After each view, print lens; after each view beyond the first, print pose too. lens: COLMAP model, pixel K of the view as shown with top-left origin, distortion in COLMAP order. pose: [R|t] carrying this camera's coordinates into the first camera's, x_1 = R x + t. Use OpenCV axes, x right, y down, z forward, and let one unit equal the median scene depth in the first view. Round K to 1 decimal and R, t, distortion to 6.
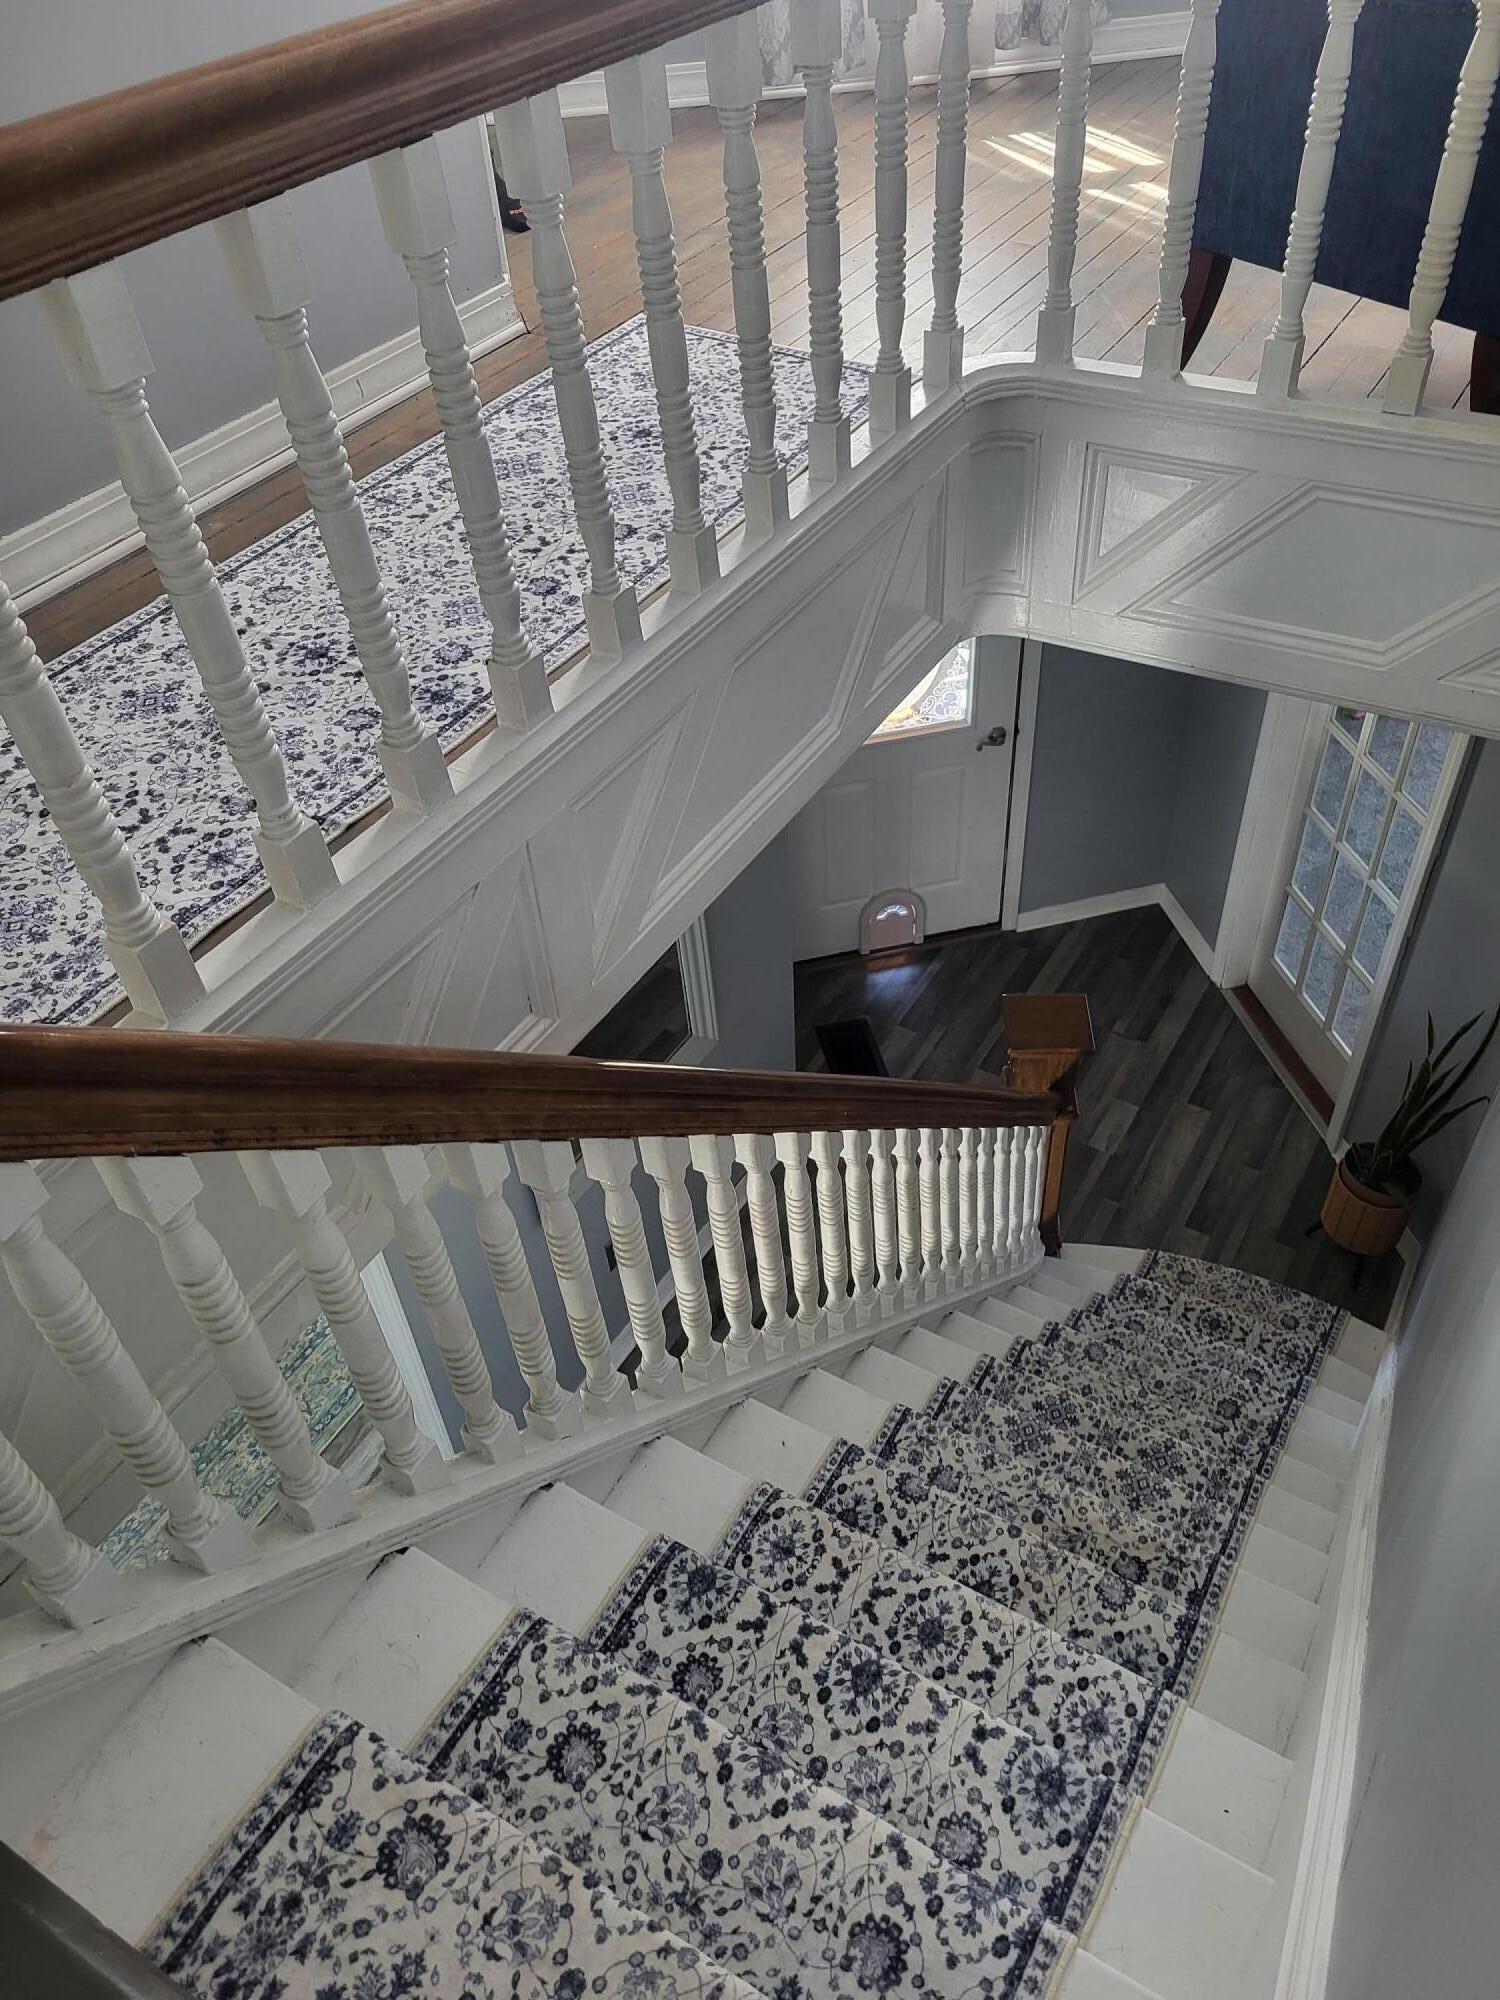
lens RADIAL K [[1507.6, 0, 790.0], [0, 1507.6, 1016.7], [0, 0, 1]] dist [0.069152, -0.048561]
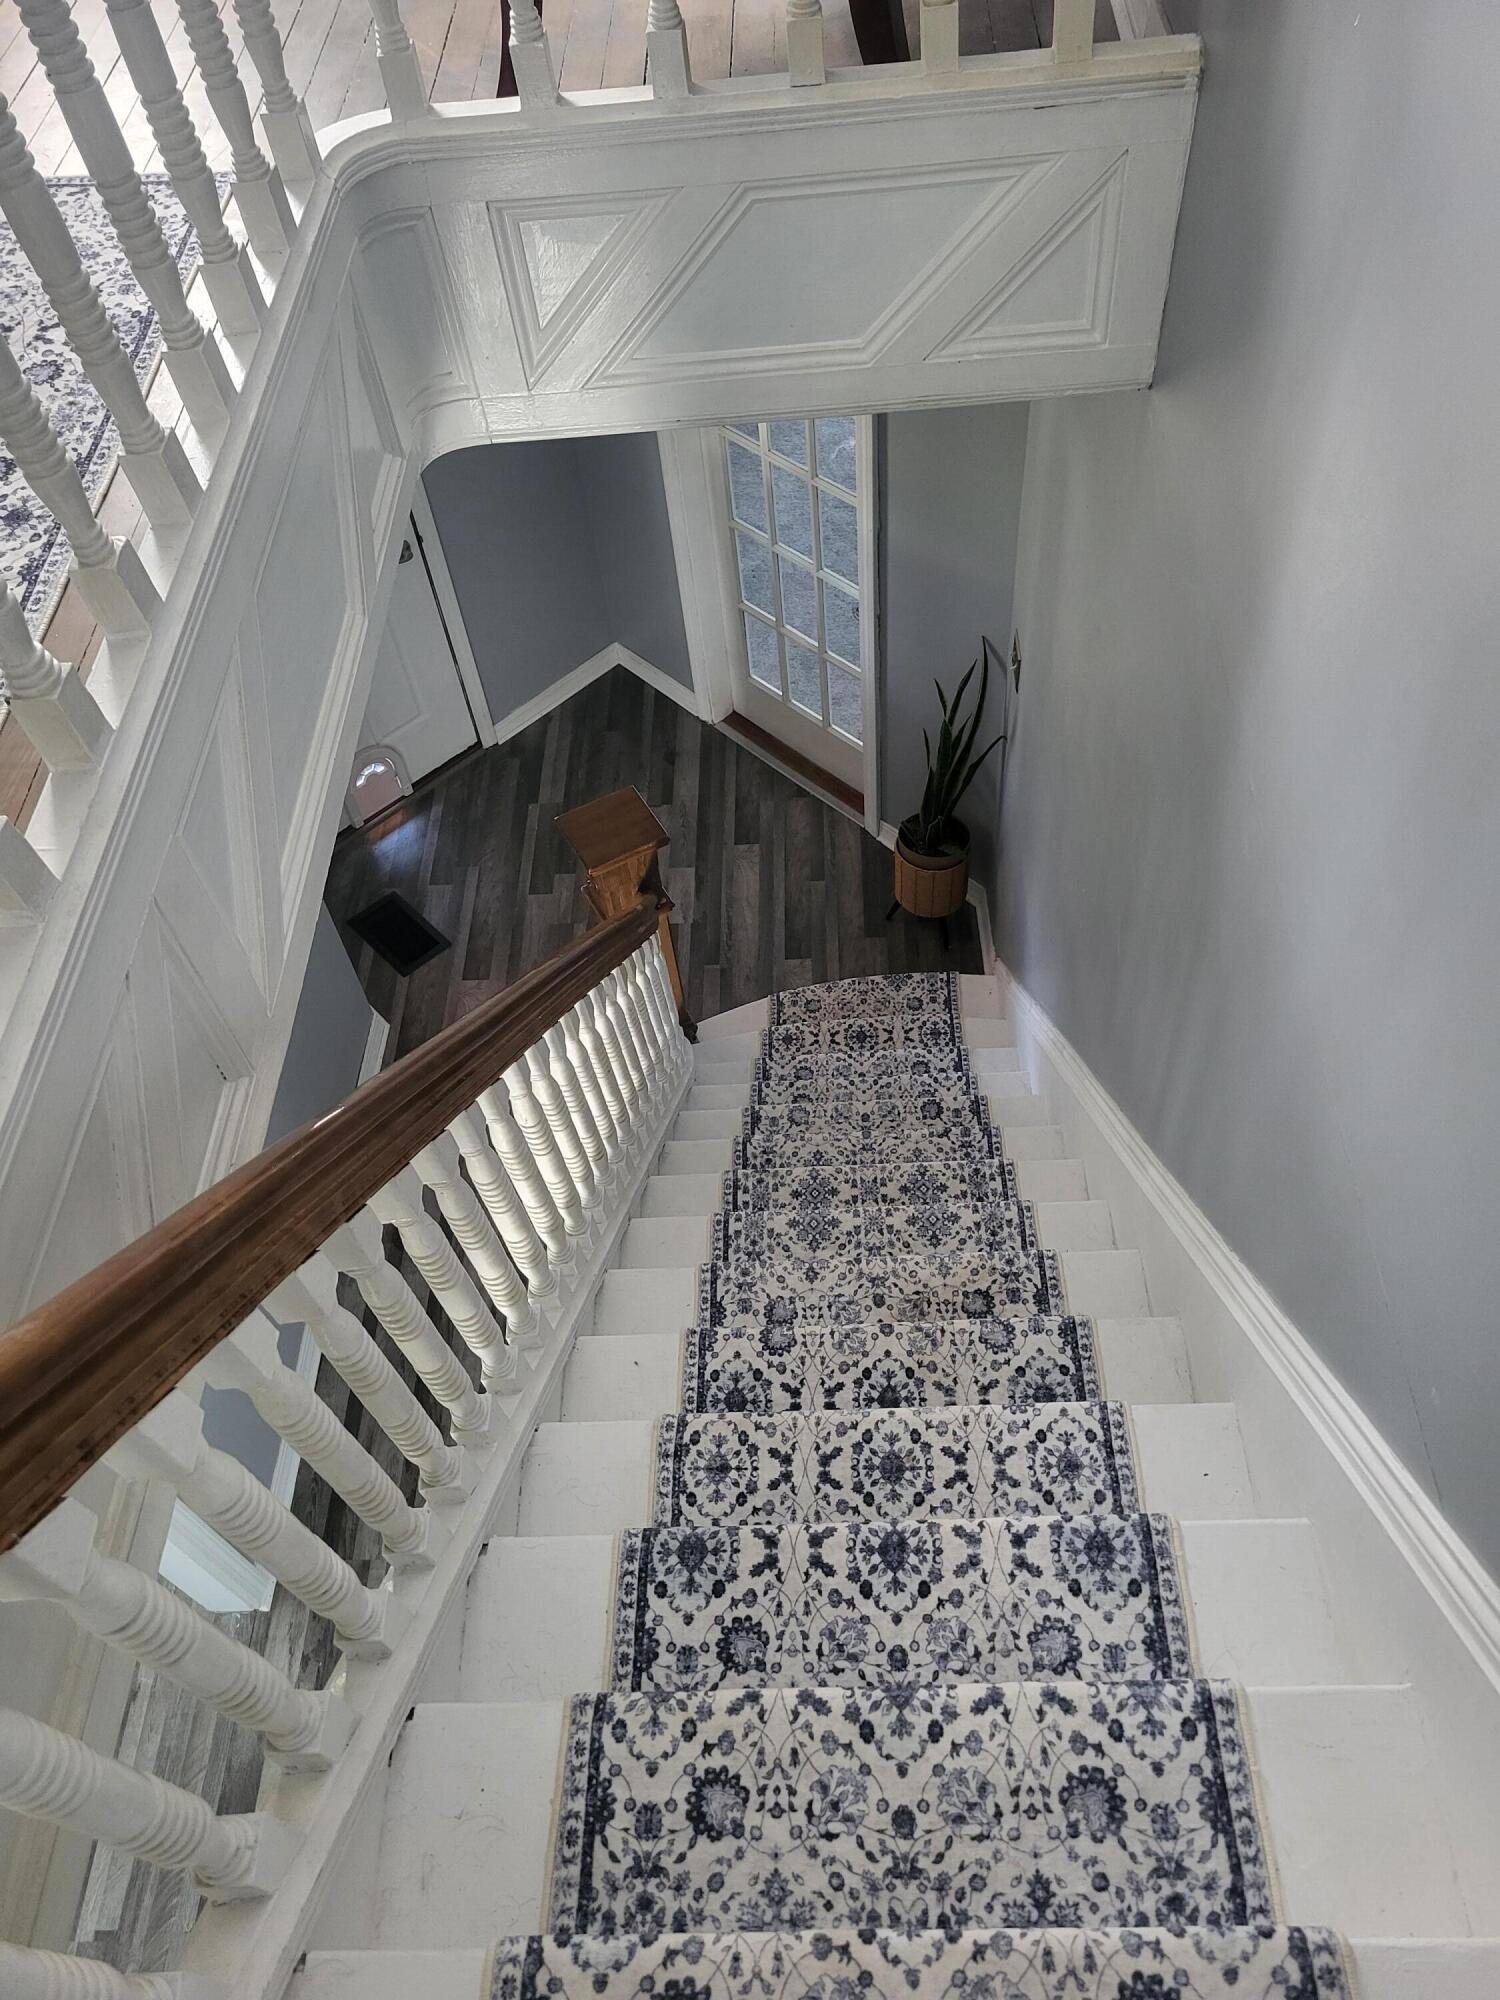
lens RADIAL K [[1507.6, 0, 781.6], [0, 1507.6, 1011.2], [0, 0, 1]] dist [0.069152, -0.048561]
pose [[0.862749, -0.415847, 0.287638, -0.122789], [0.371129, 0.907154, 0.198328, -0.082727], [-0.343406, -0.064357, 0.936980, 0.111882]]
